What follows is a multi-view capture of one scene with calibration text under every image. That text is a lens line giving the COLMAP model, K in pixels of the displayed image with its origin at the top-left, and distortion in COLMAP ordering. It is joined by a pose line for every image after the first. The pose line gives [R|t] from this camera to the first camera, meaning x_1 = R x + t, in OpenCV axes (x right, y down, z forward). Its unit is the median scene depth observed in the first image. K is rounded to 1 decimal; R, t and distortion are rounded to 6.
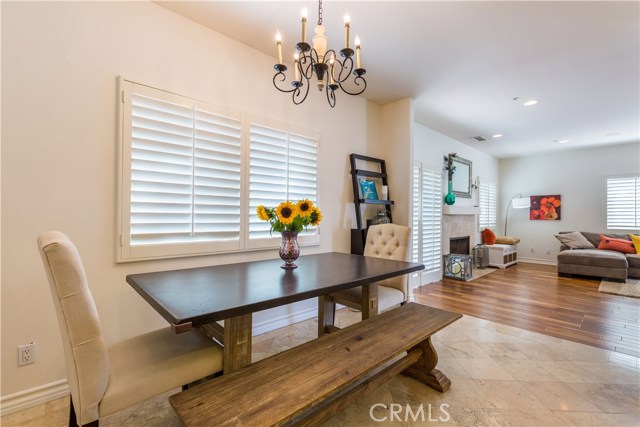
lens RADIAL K [[282.6, 0, 320.0], [0, 282.6, 213.5], [0, 0, 1]] dist [0.001322, -0.000303]
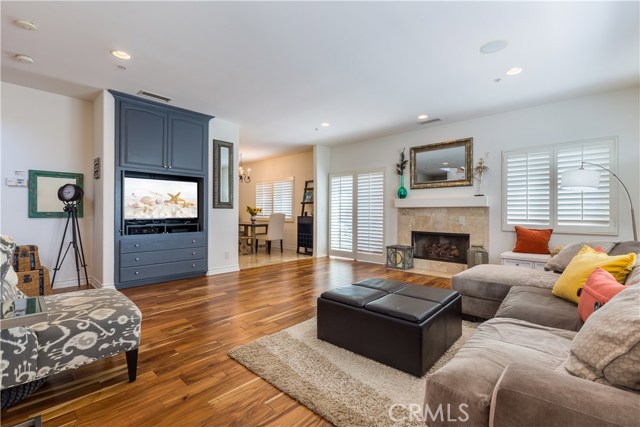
lens RADIAL K [[282.6, 0, 320.0], [0, 282.6, 213.5], [0, 0, 1]] dist [0.001322, -0.000303]
pose [[0.088737, -0.004818, -0.996043, 1.257763], [0.003686, 0.999983, -0.004509, 0.024278], [0.996048, -0.003271, 0.088753, 0.518414]]
